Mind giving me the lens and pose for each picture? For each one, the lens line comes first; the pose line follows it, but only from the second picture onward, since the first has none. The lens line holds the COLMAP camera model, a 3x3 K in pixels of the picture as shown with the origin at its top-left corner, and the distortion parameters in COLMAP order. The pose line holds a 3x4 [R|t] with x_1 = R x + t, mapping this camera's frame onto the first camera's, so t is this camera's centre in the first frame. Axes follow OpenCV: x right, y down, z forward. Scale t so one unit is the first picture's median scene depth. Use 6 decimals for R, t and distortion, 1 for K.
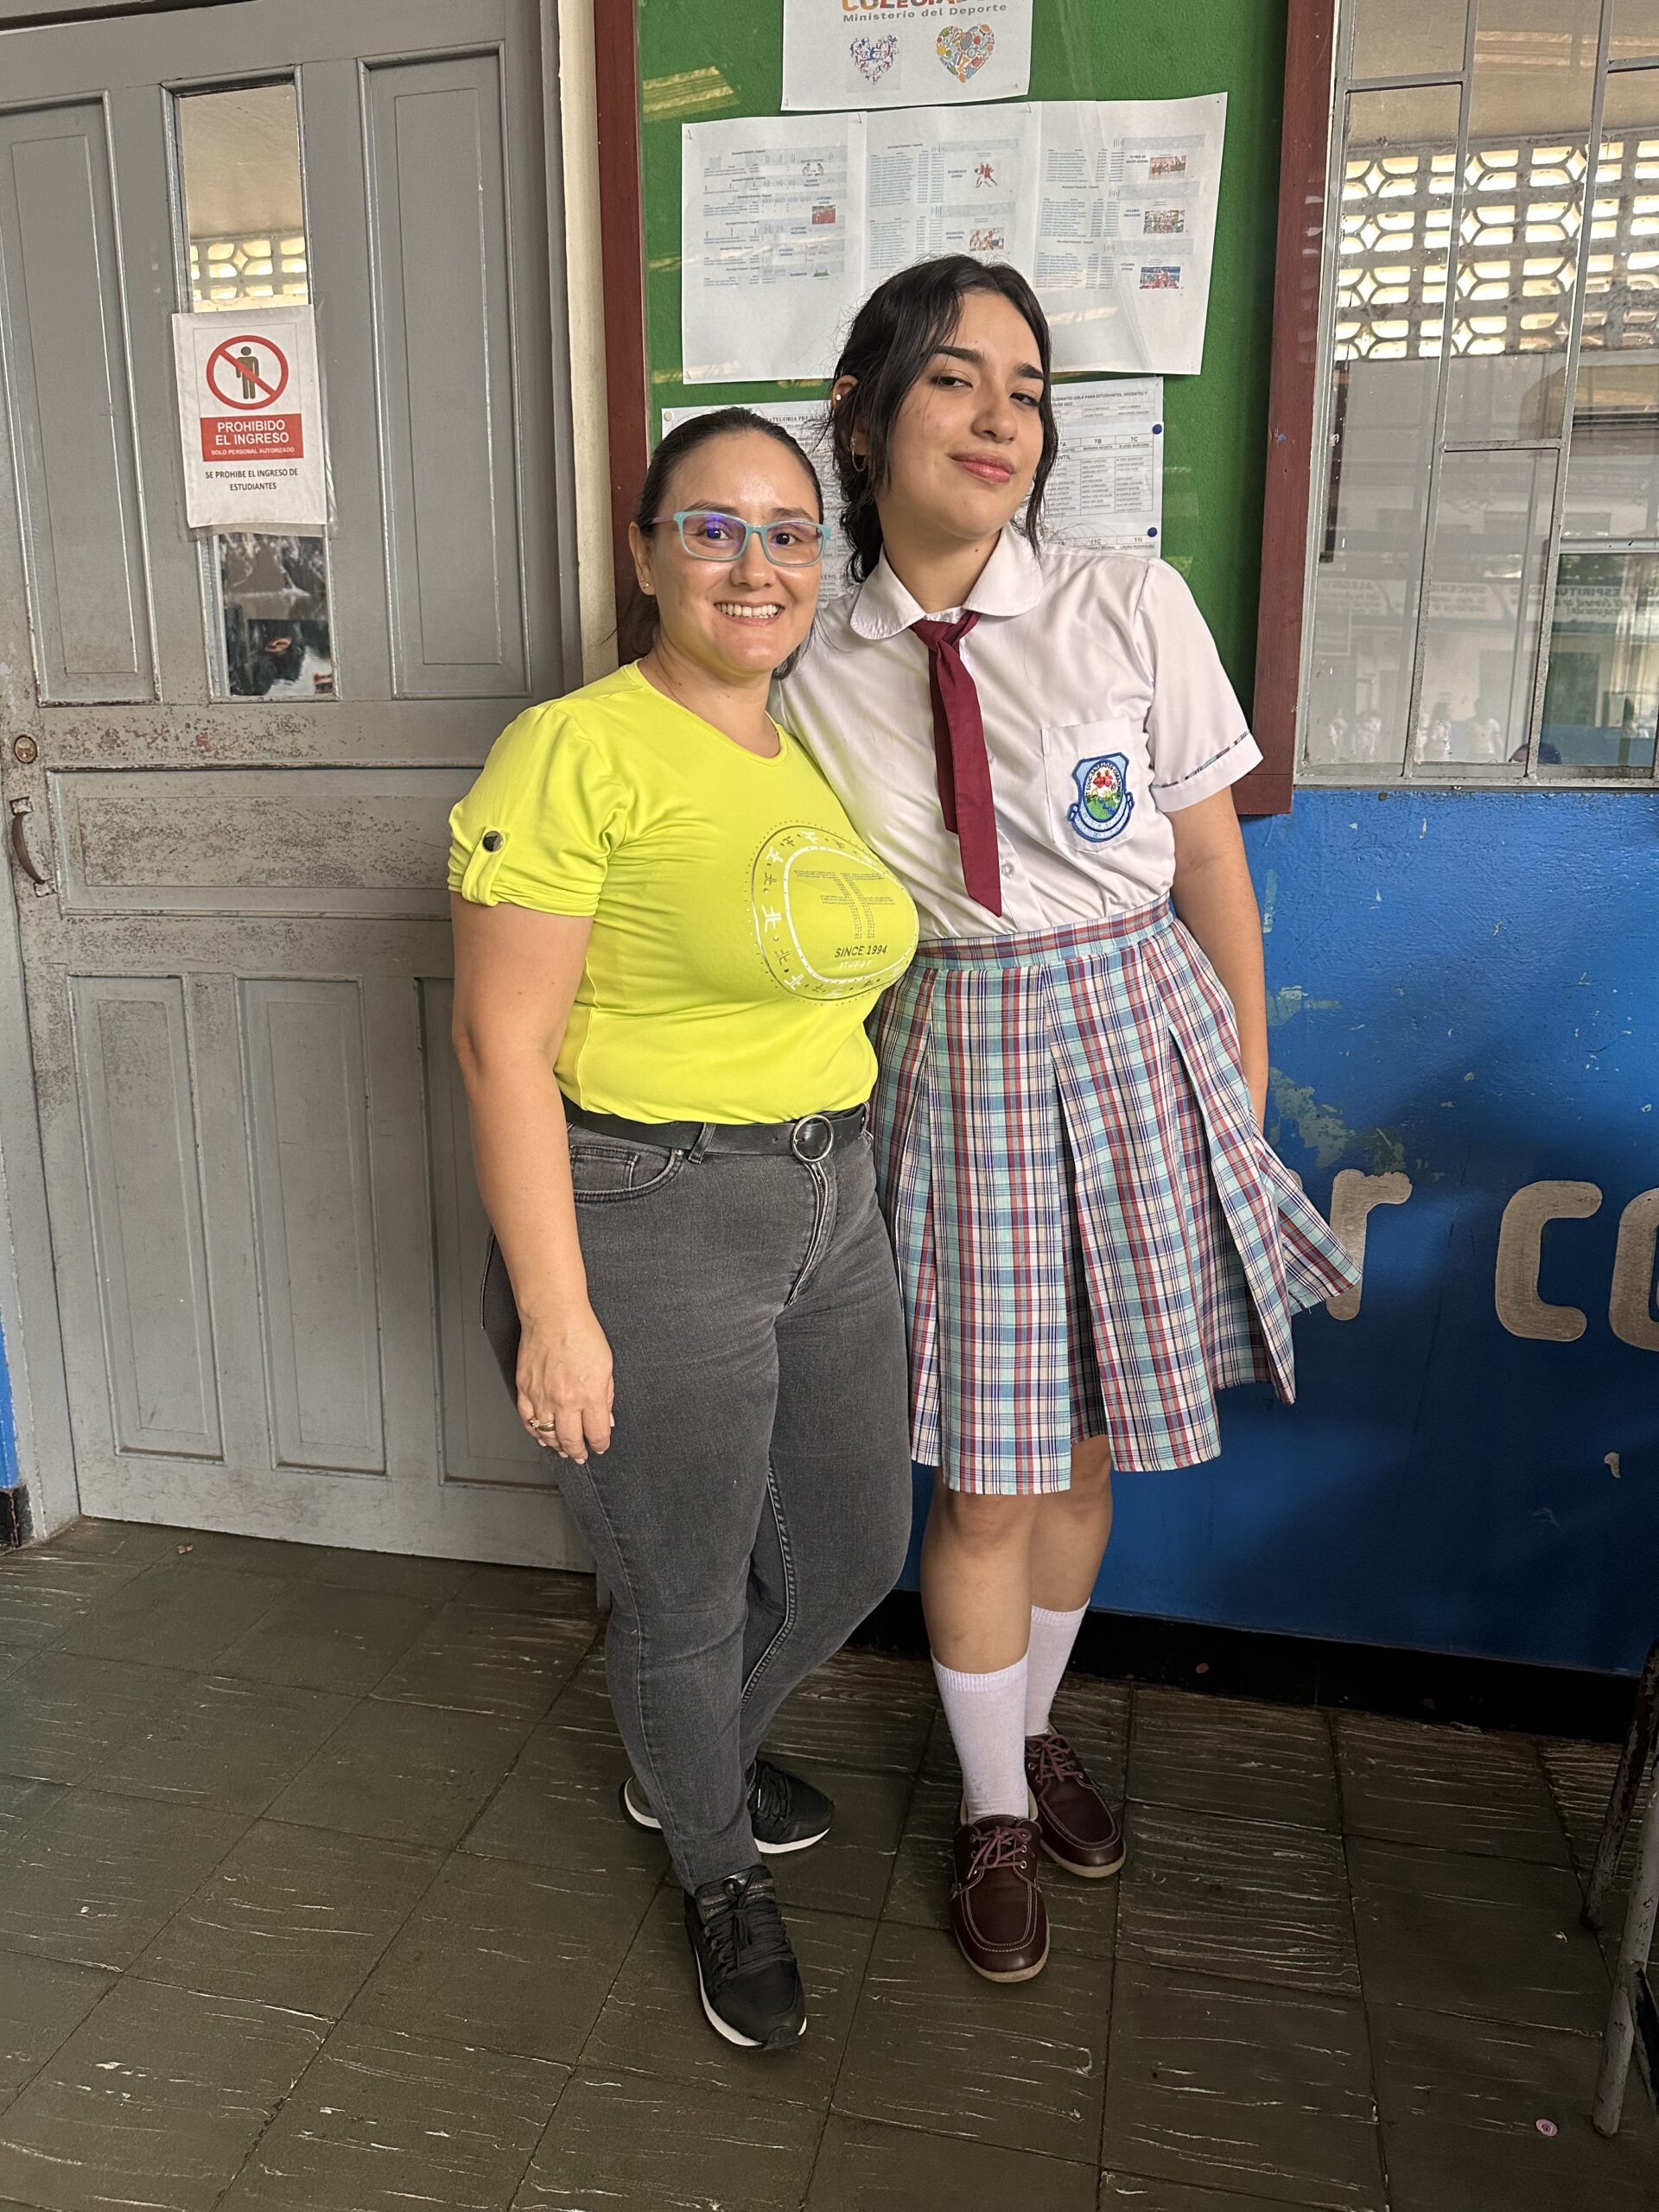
lens RADIAL K [[1524.9, 0, 829.5], [0, 1524.9, 1106.0], [0, 0, 1]] dist [-0.010800, -0.017072]
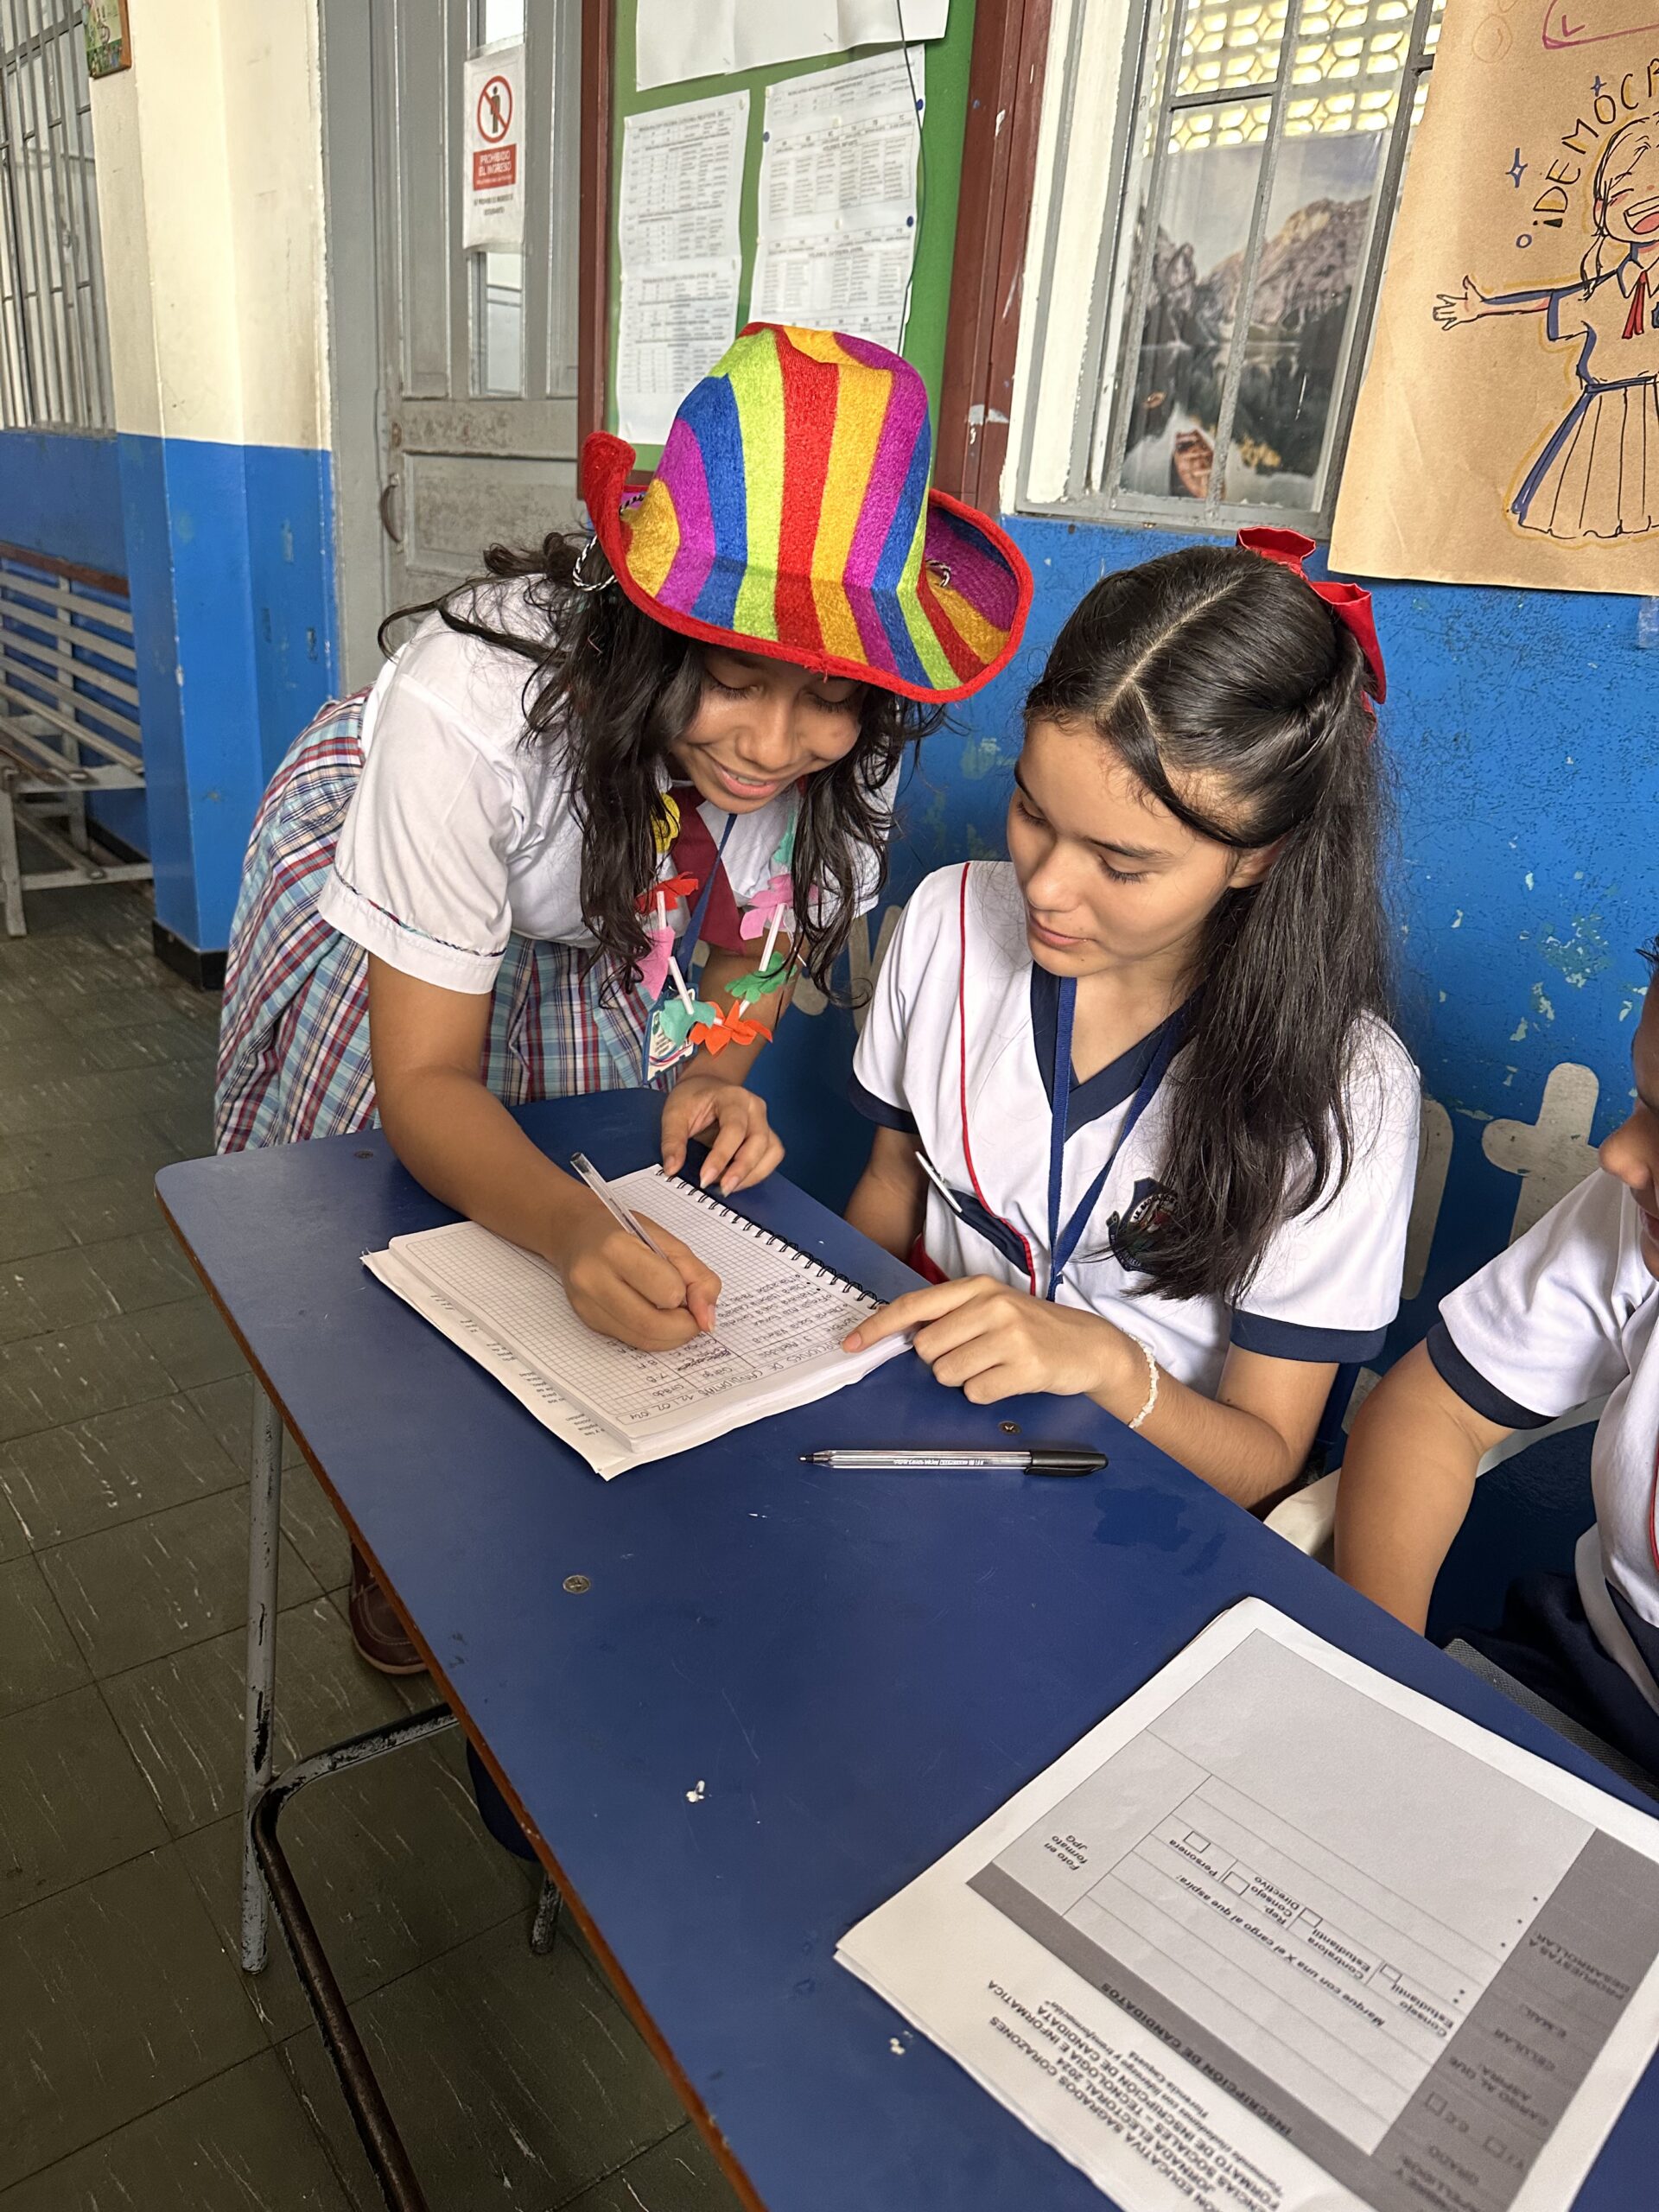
lens RADIAL K [[1524.9, 0, 829.5], [0, 1524.9, 1106.0], [0, 0, 1]] dist [-0.010800, -0.017072]
pose [[0.786822, 0.286469, -0.546669, 0.688250], [-0.213048, 0.957375, 0.195049, -0.019724], [0.579243, -0.037002, 0.814315, 0.149641]]
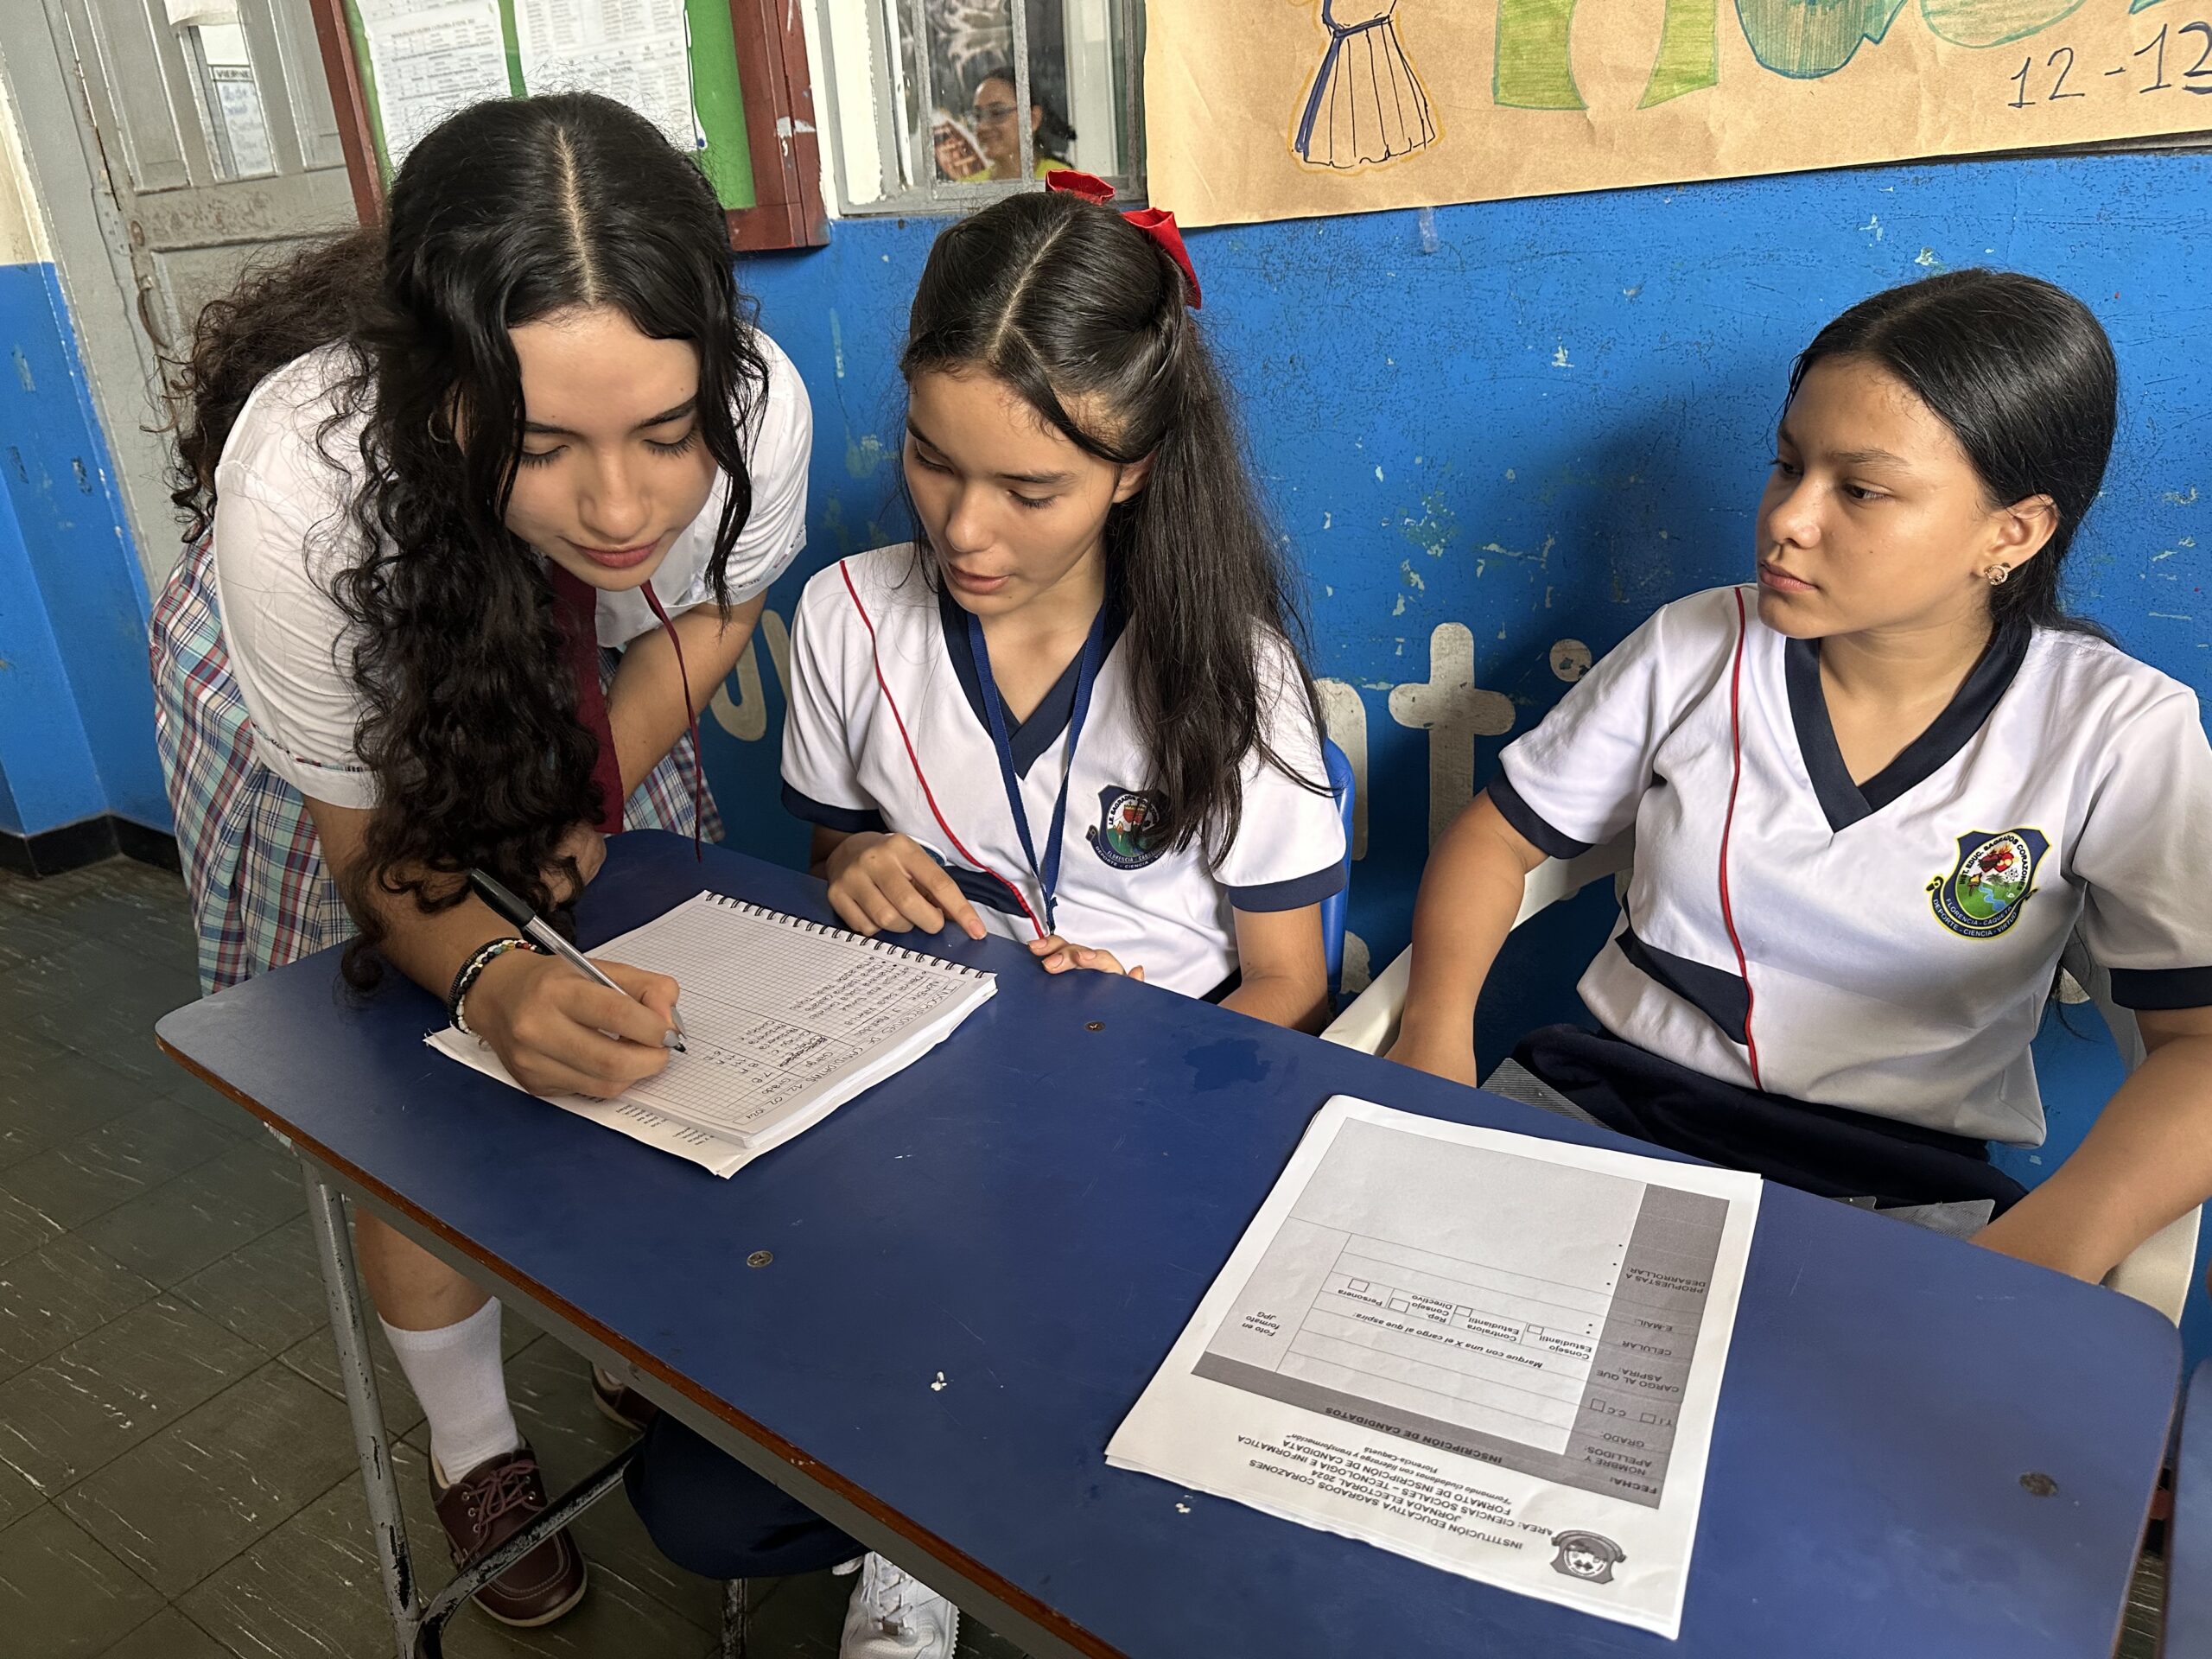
lens RADIAL K [[1524.9, 0, 1114.6], [0, 1524.9, 838.2], [0, 0, 1]] dist [-0.010800, -0.017072]
pose [[0.940976, 0.085911, -0.327388, 0.676268], [-0.027429, 0.983425, 0.179227, -0.002125], [0.337360, -0.159668, 0.927736, 0.094913]]
